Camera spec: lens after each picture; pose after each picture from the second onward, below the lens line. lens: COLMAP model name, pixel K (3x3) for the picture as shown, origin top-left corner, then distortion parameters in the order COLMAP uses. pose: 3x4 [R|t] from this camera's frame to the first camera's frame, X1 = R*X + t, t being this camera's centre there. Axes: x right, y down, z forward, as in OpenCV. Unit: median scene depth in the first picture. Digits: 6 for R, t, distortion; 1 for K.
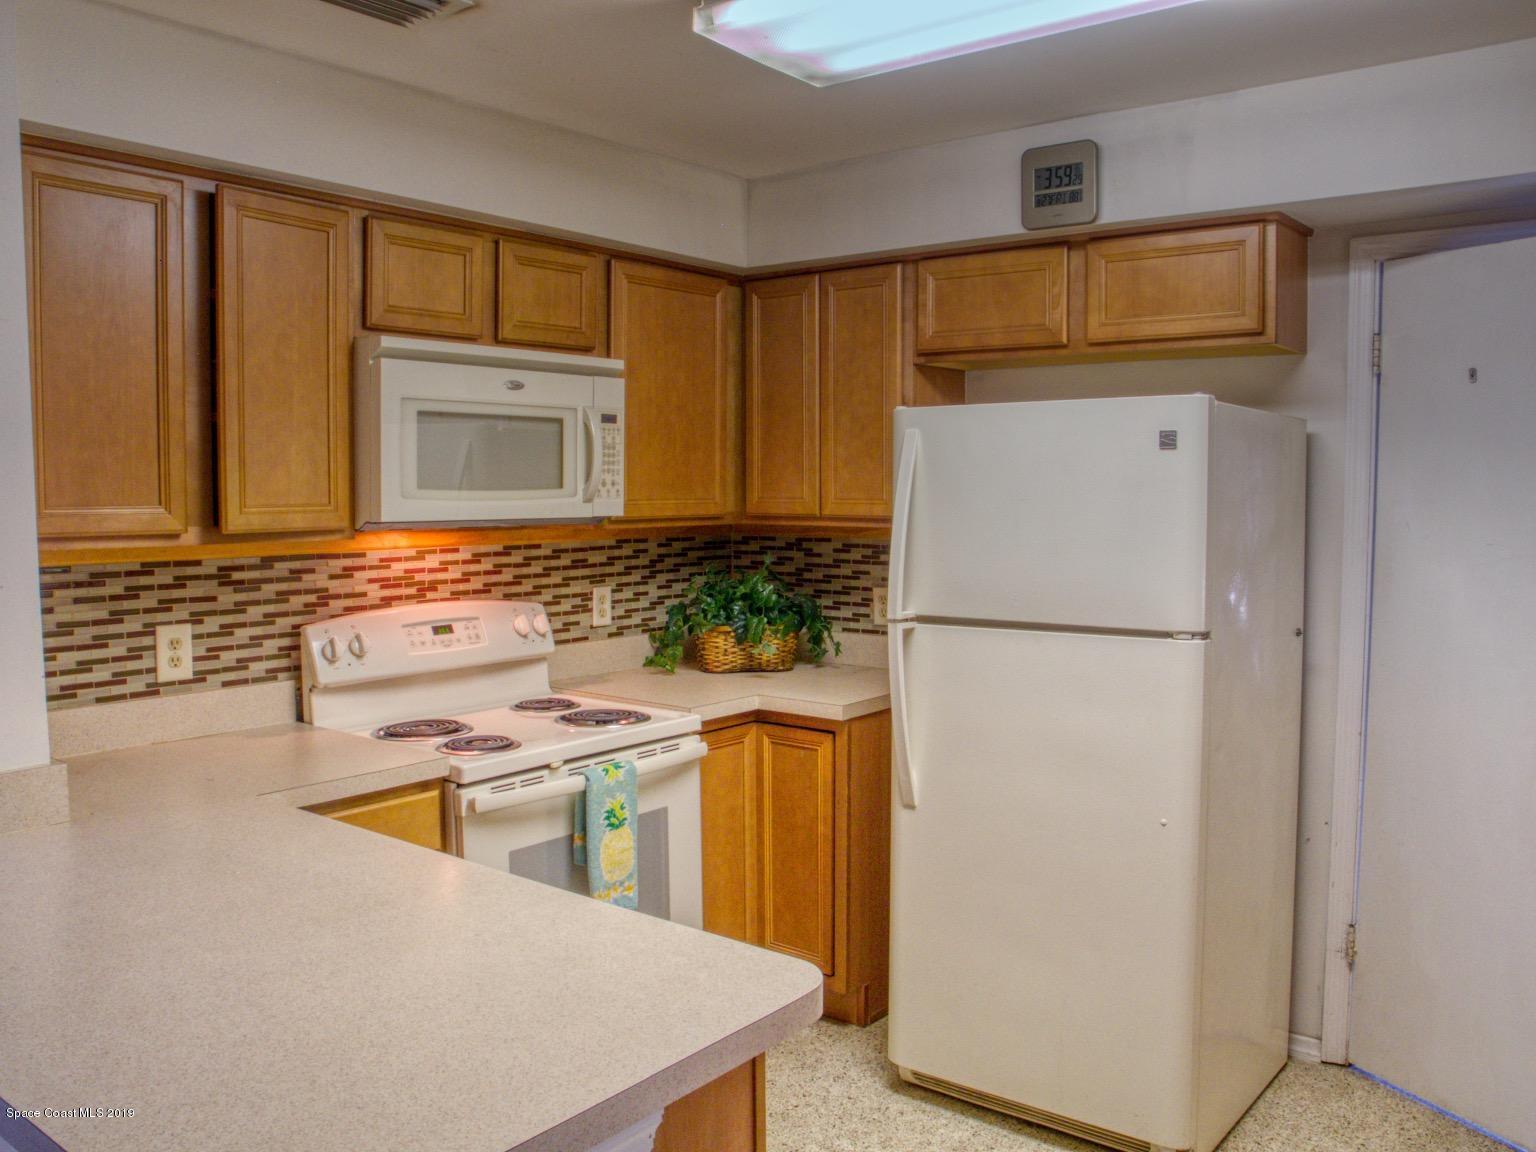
lens RADIAL K [[1262.3, 0, 755.9], [0, 1262.3, 571.4], [0, 0, 1]] dist [-0.160735, 0.139689]
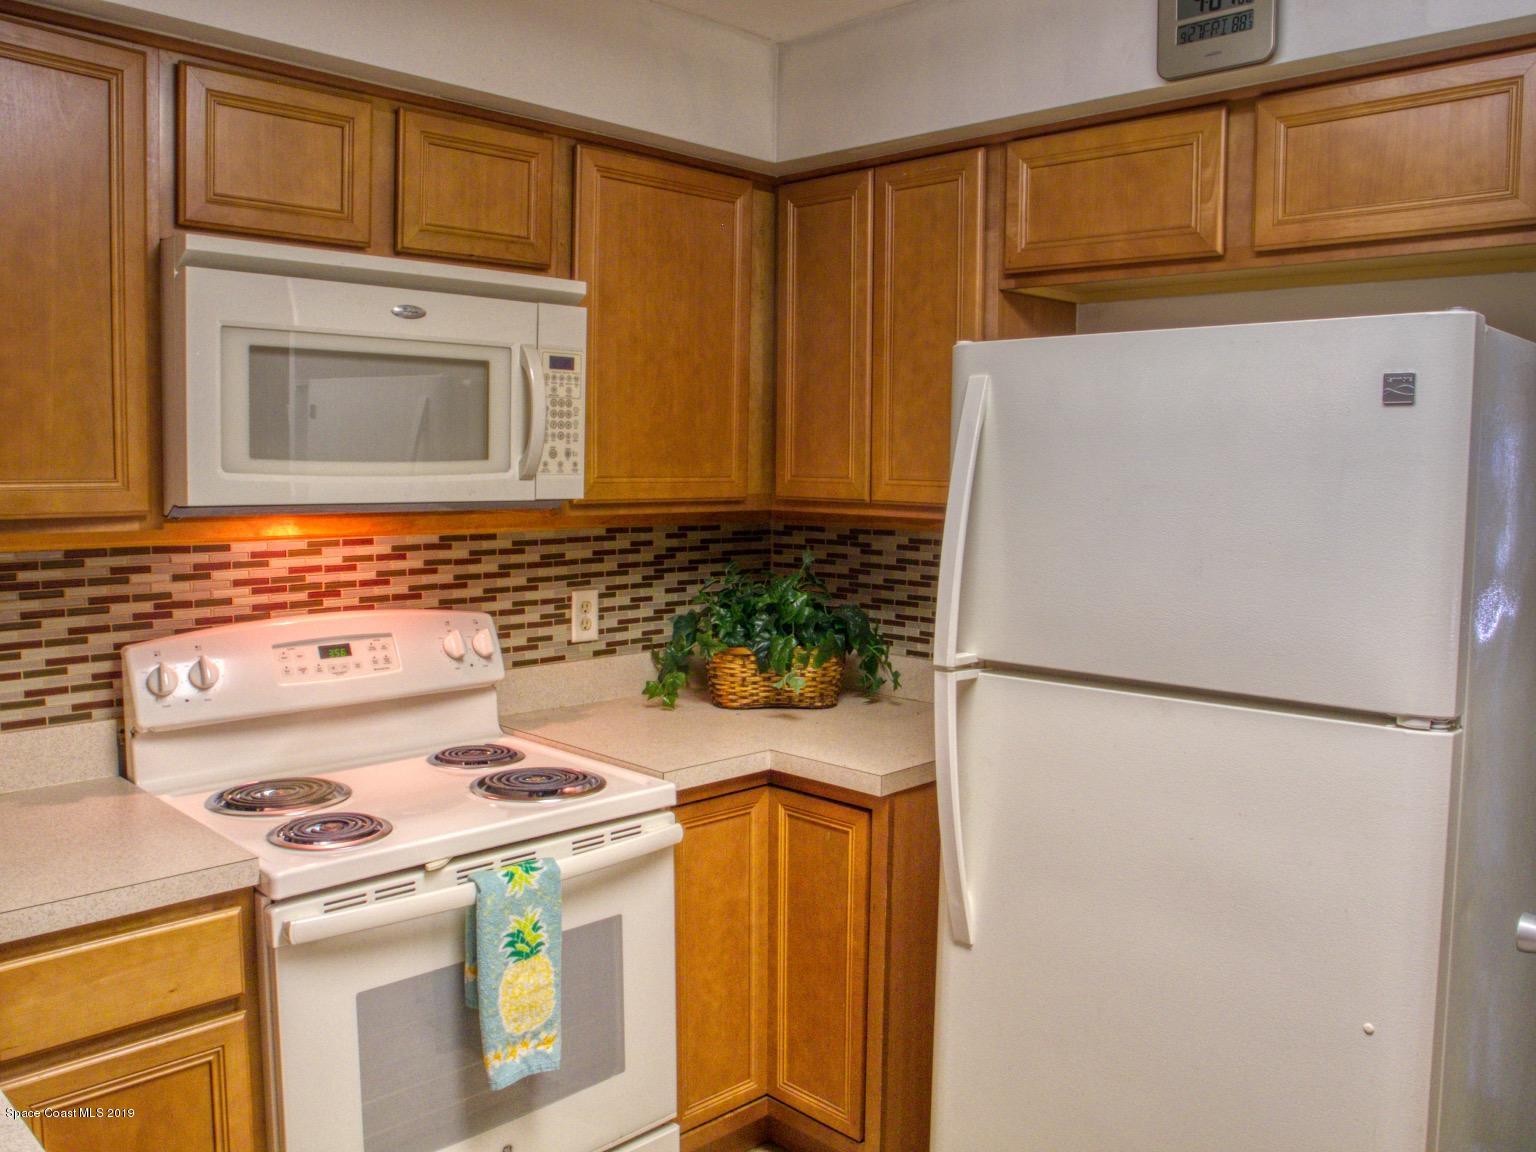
lens RADIAL K [[1262.3, 0, 755.9], [0, 1262.3, 571.4], [0, 0, 1]] dist [-0.160735, 0.139689]
pose [[0.994162, 0.021442, -0.105746, 0.069913], [-0.019321, 0.999592, 0.021042, -0.019827], [0.106154, -0.018876, 0.994170, 0.297555]]
